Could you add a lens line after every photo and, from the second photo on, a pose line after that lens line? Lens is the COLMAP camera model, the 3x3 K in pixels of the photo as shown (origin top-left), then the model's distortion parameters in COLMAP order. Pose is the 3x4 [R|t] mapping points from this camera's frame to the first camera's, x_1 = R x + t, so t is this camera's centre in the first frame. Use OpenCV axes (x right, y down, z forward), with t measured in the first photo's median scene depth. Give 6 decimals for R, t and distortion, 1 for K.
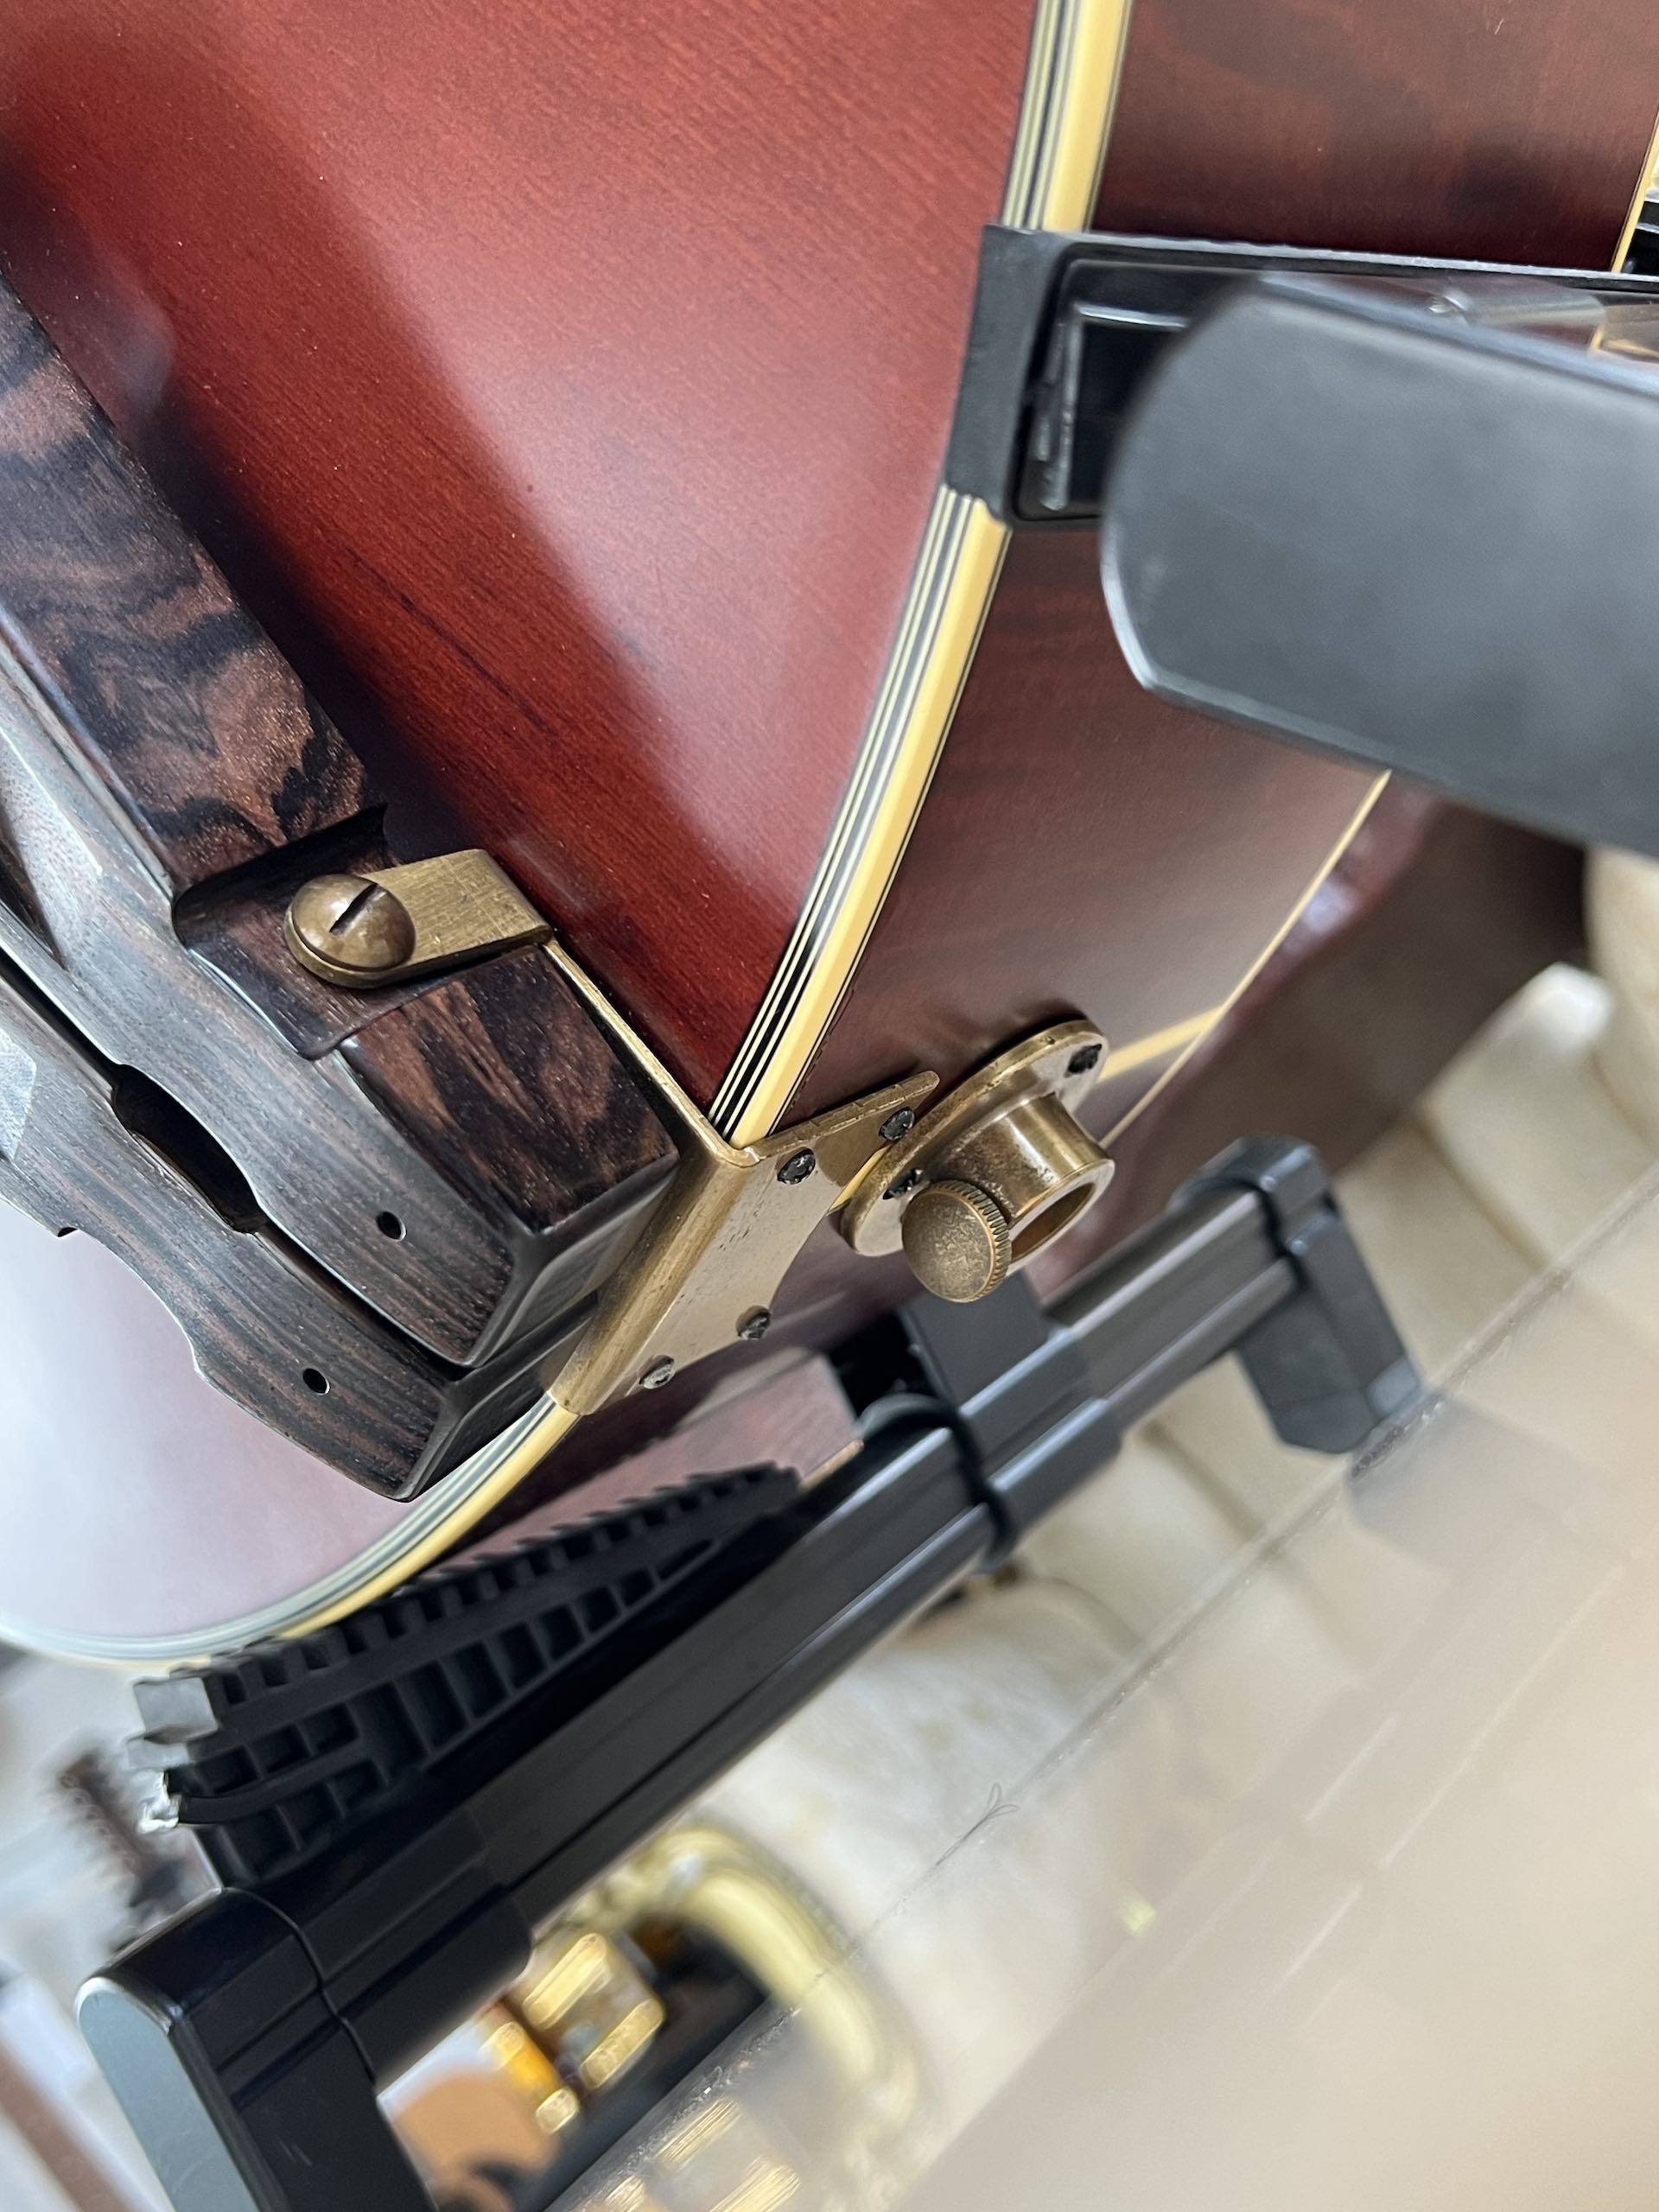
lens RADIAL K [[2464.5, 0, 835.5], [0, 2464.5, 1037.4], [0, 0, 1]] dist [0.174792, -0.887481]
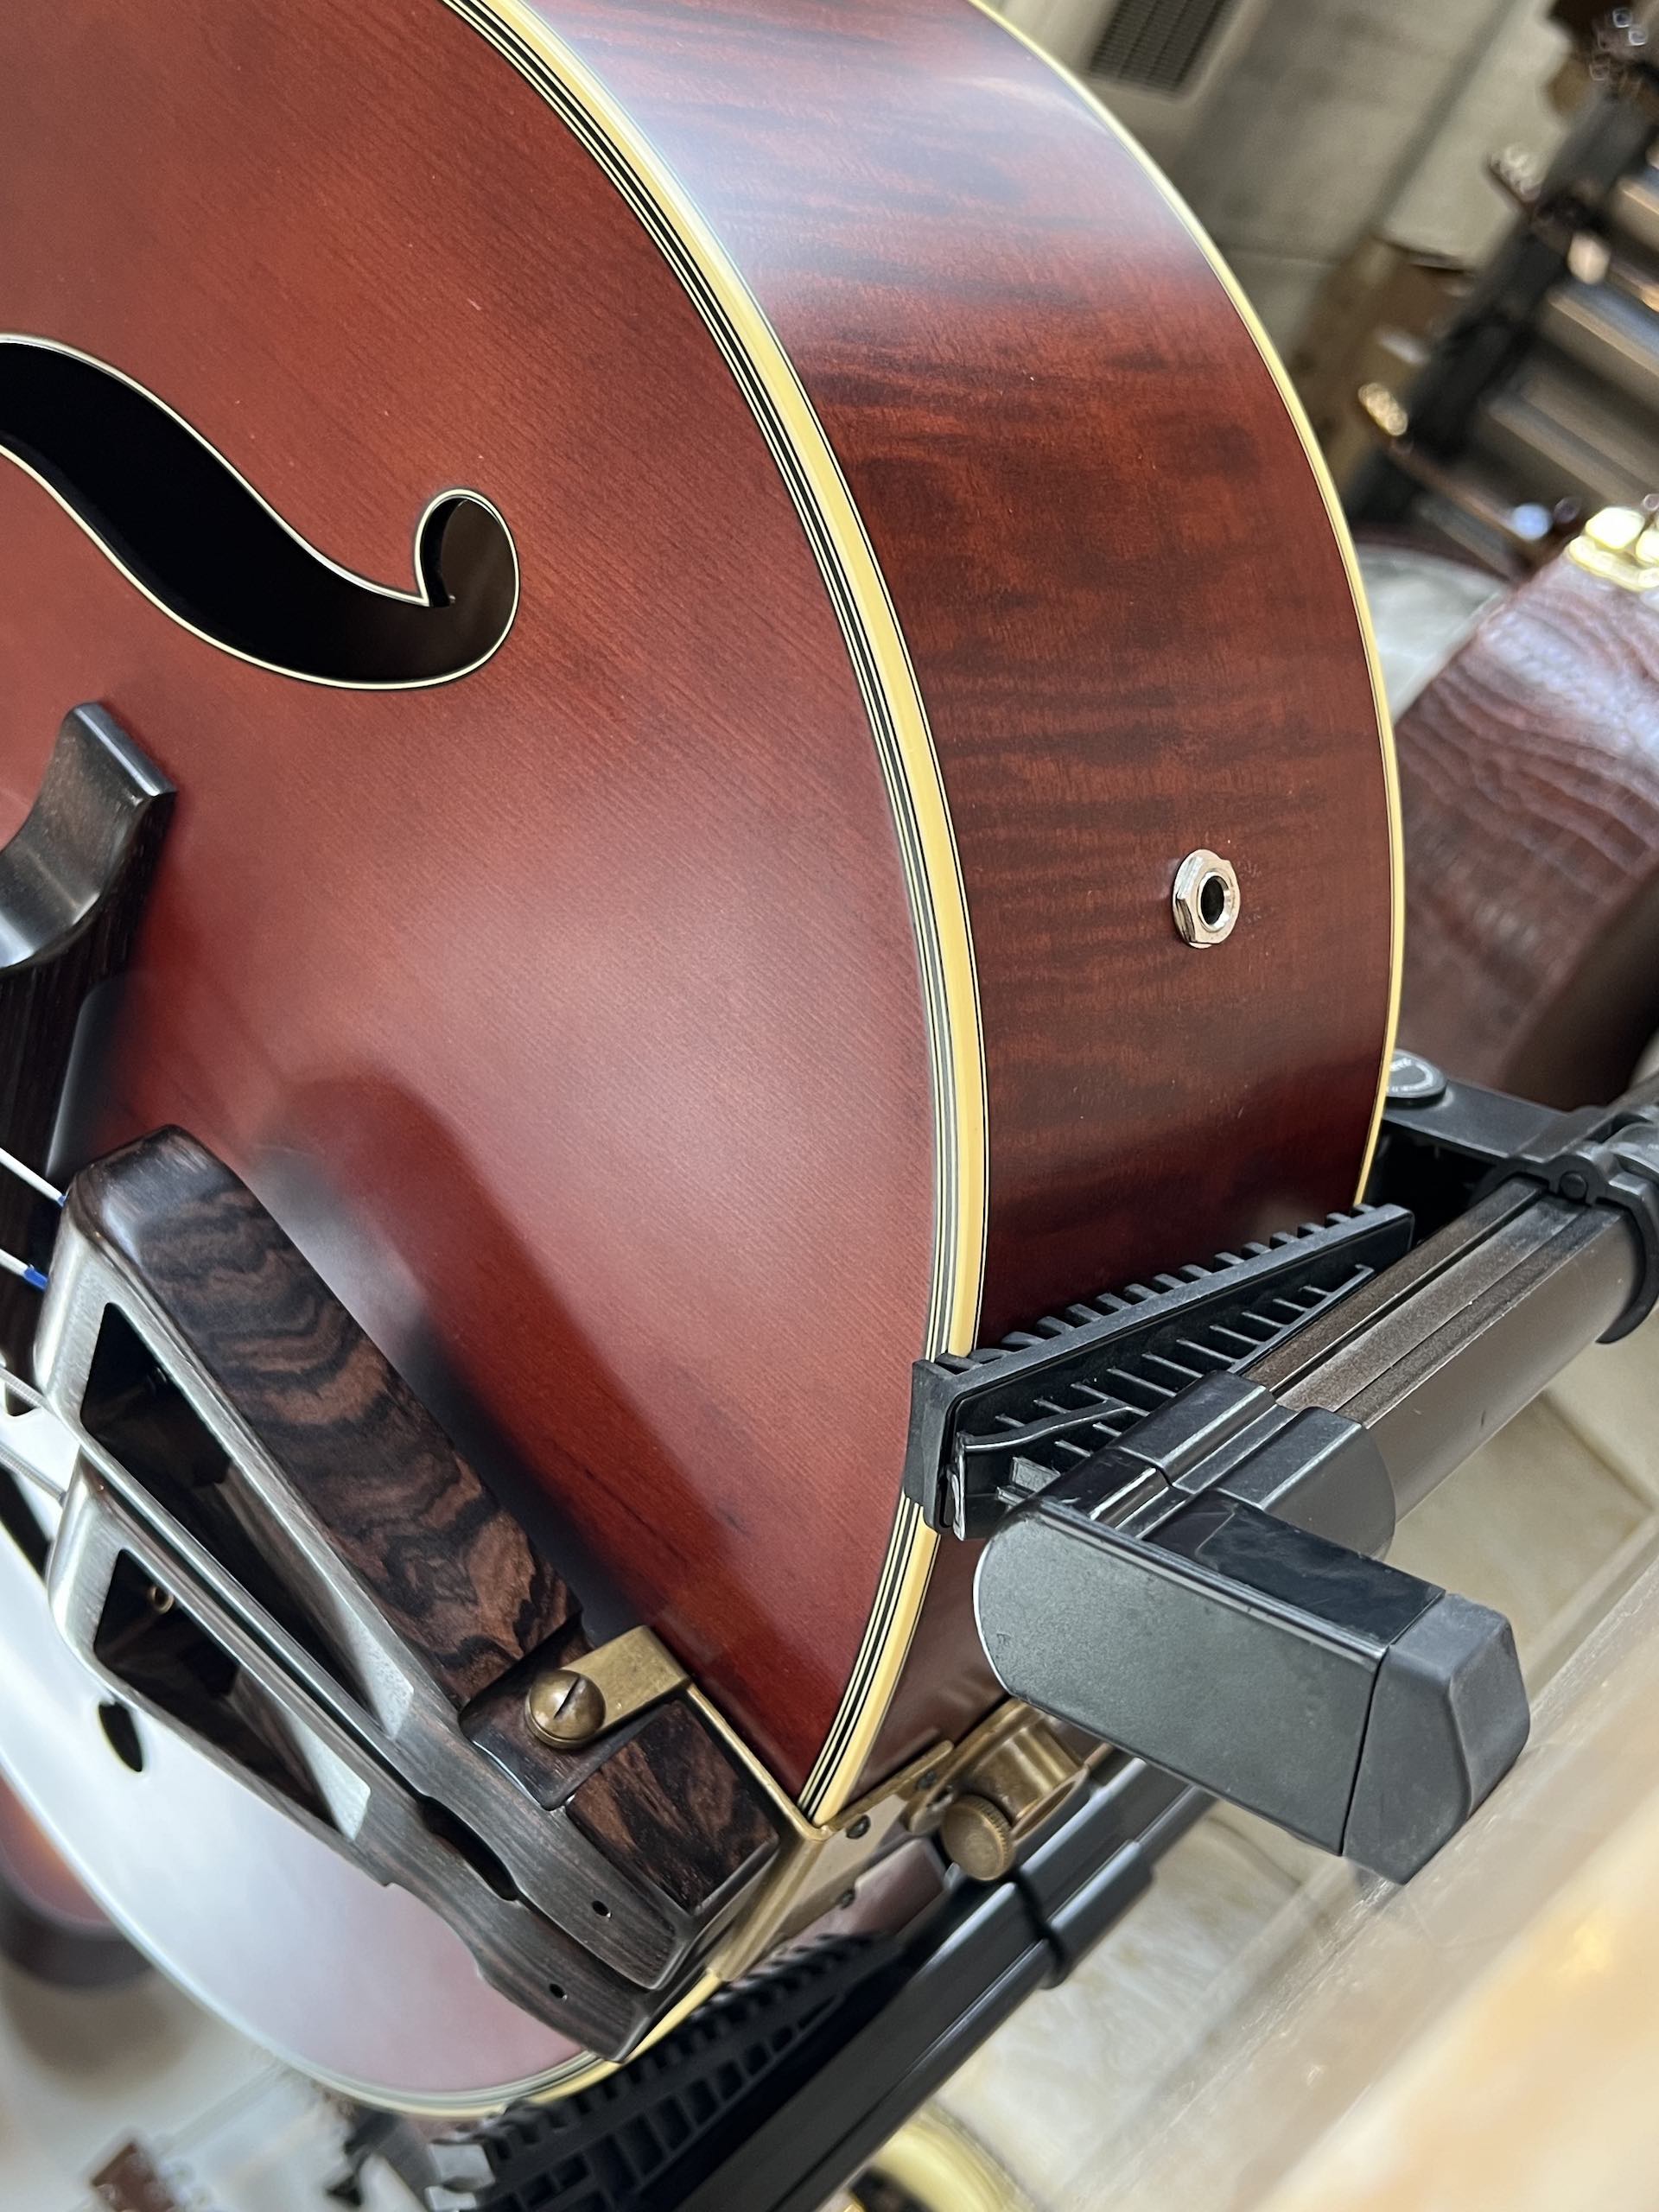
lens RADIAL K [[2336.3, 0, 829.5], [0, 2336.3, 1106.0], [0, 0, 1]] dist [0.136459, -0.420450]
pose [[0.996164, -0.066004, -0.057454, 0.083601], [0.061857, 0.995543, -0.071184, -0.302988], [0.061896, 0.067357, 0.995807, -0.509070]]
